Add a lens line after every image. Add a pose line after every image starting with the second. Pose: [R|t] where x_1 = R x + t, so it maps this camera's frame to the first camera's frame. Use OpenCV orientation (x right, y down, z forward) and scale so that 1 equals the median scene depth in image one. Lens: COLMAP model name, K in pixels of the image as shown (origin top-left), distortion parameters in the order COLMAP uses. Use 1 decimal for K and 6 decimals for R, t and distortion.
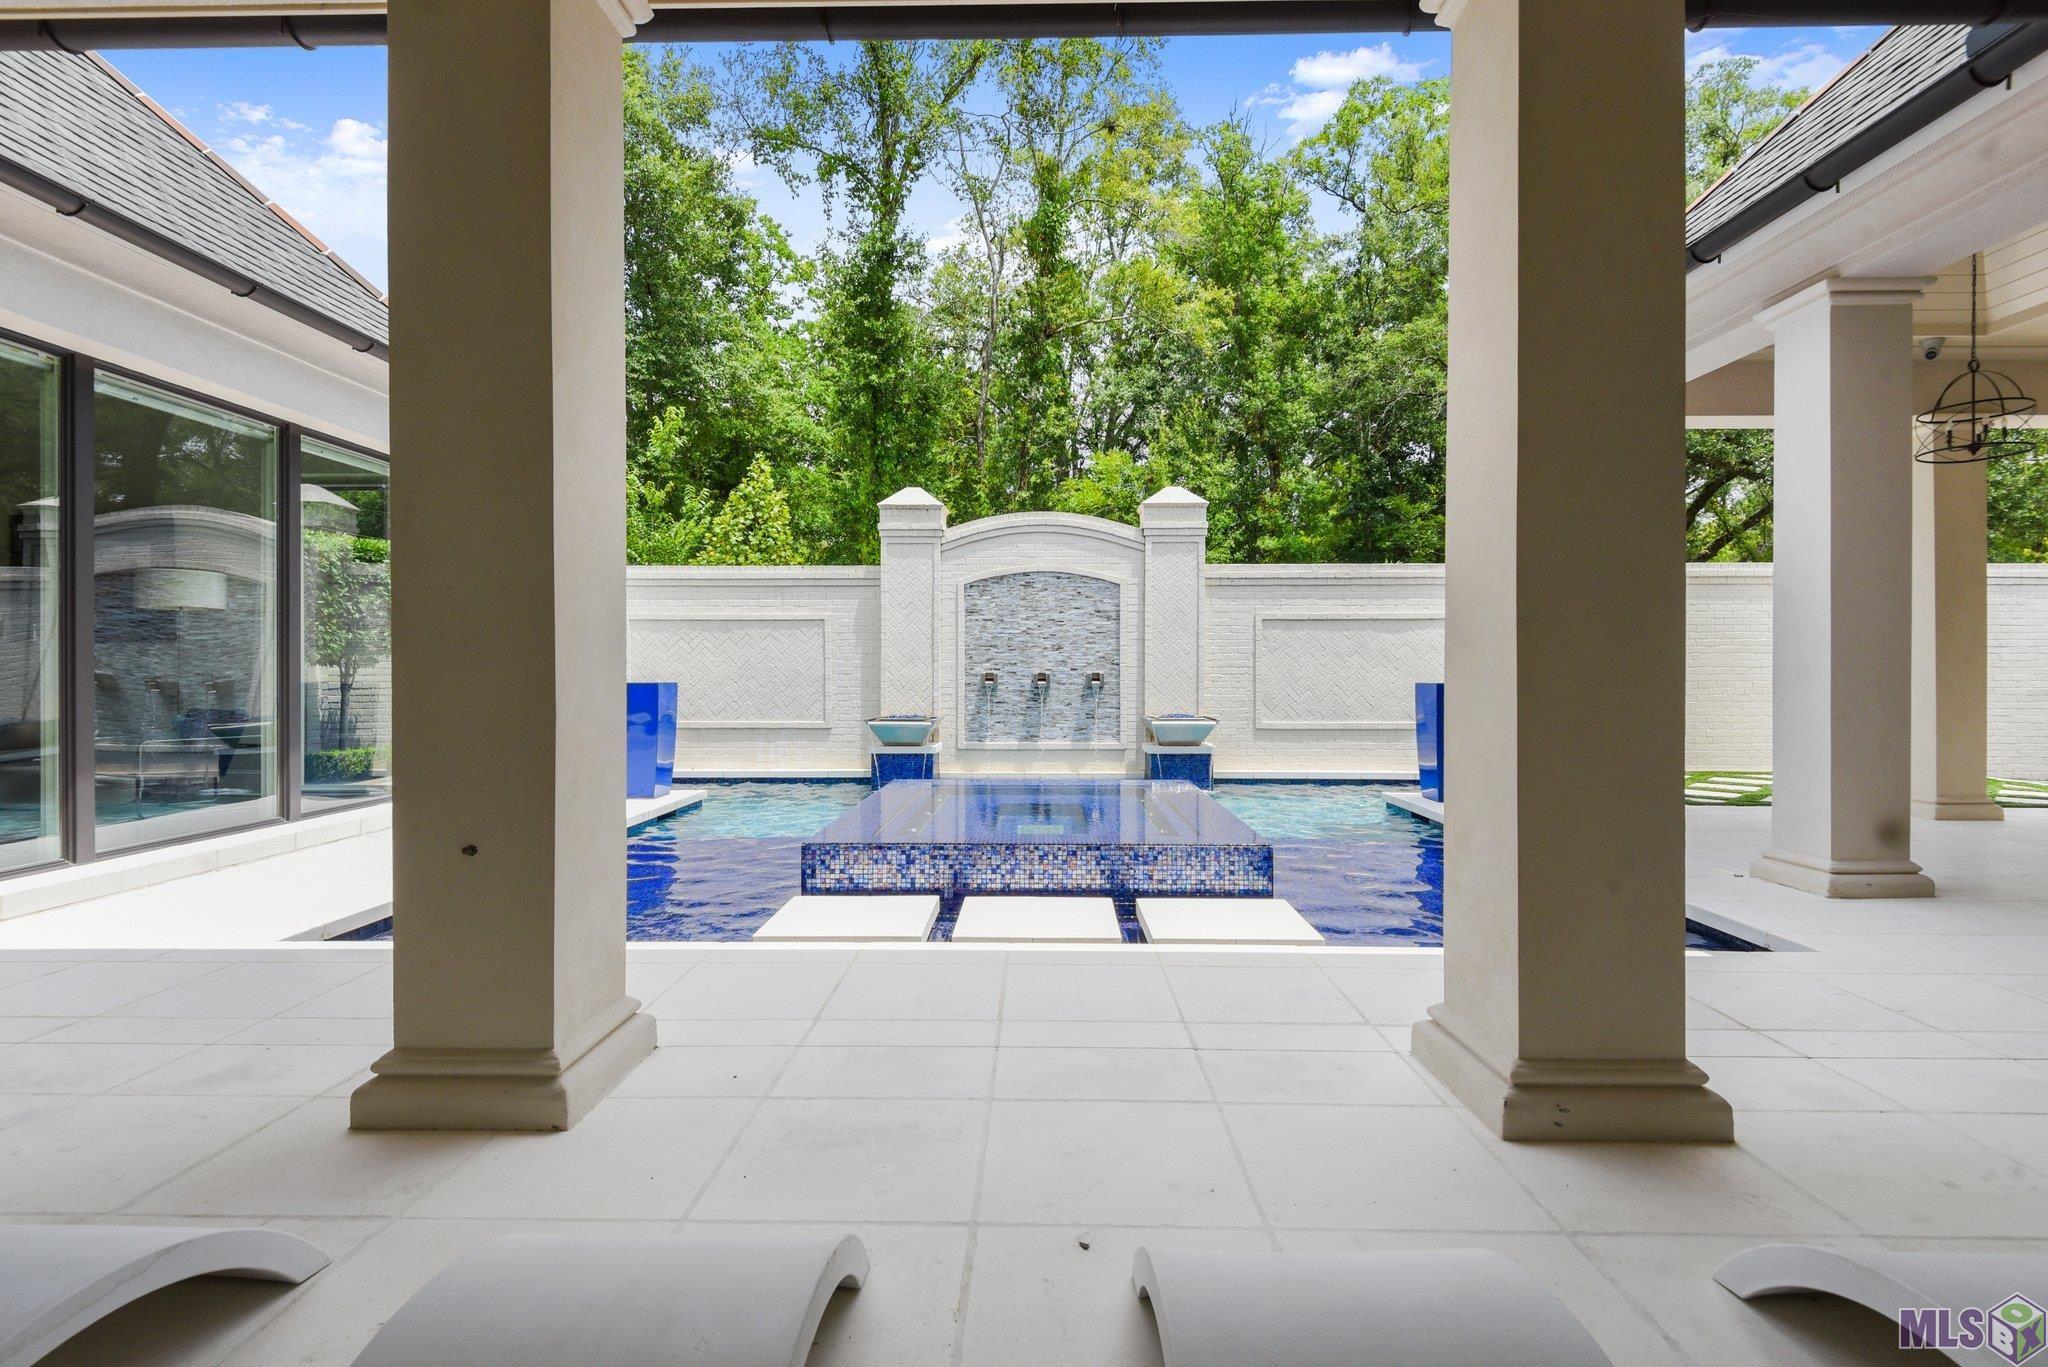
lens RADIAL K [[990.3, 0, 1027.2], [0, 990.3, 677.7], [0, 0, 1]] dist [0.017453, -0.001223]
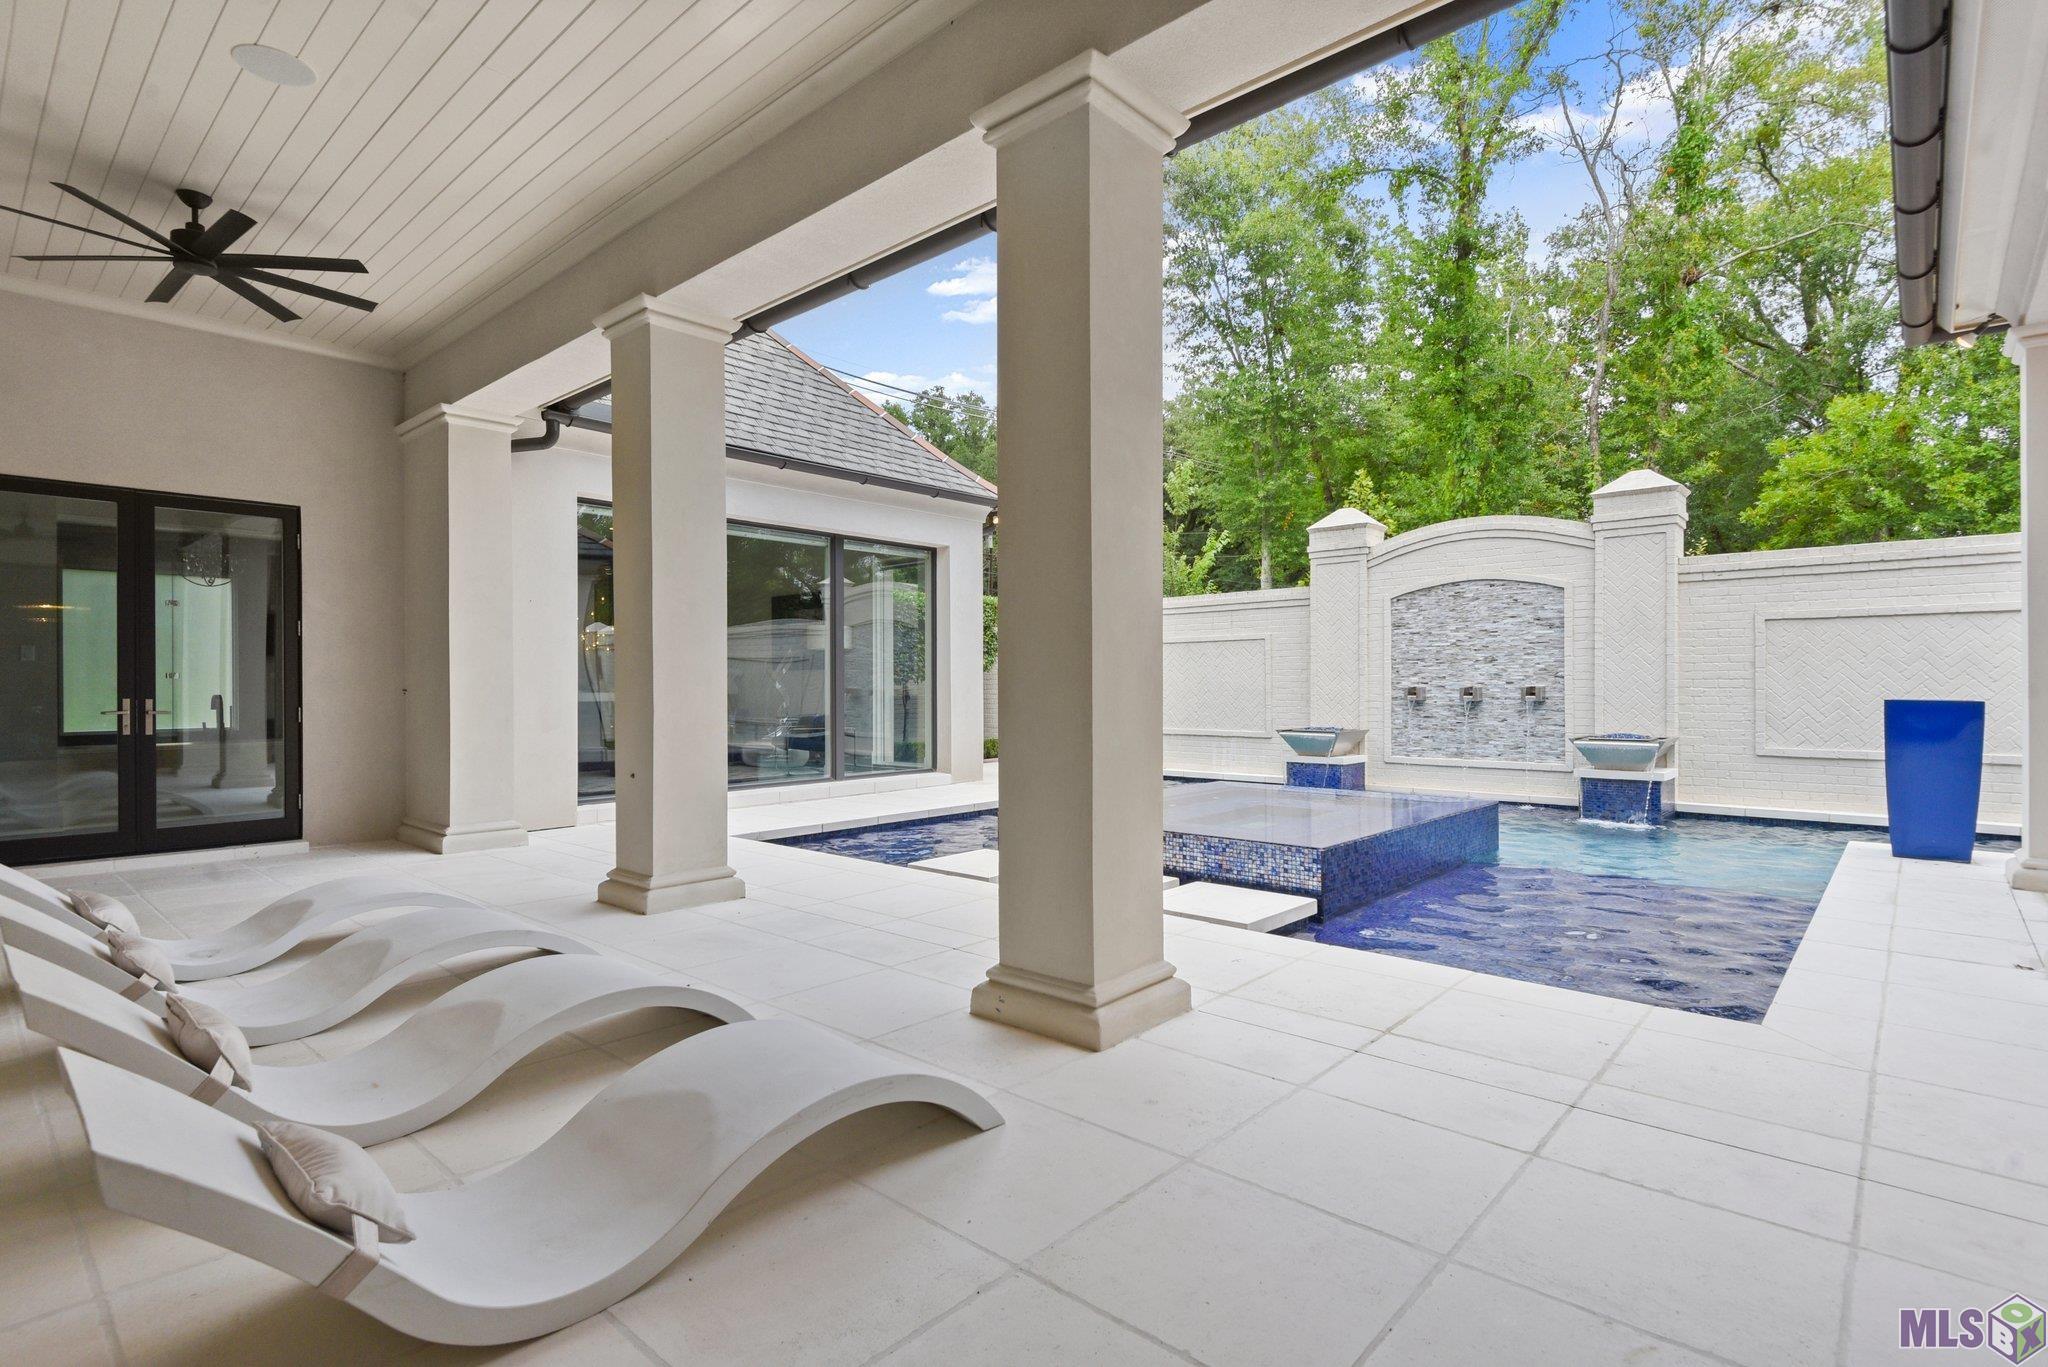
lens RADIAL K [[990.3, 0, 1016.6], [0, 990.3, 684.9], [0, 0, 1]] dist [0.017453, -0.001223]
pose [[0.752330, -0.003922, -0.658775, 0.313004], [-0.000502, 0.999979, -0.006527, 0.000049], [0.658787, 0.005241, 0.752312, -0.006551]]
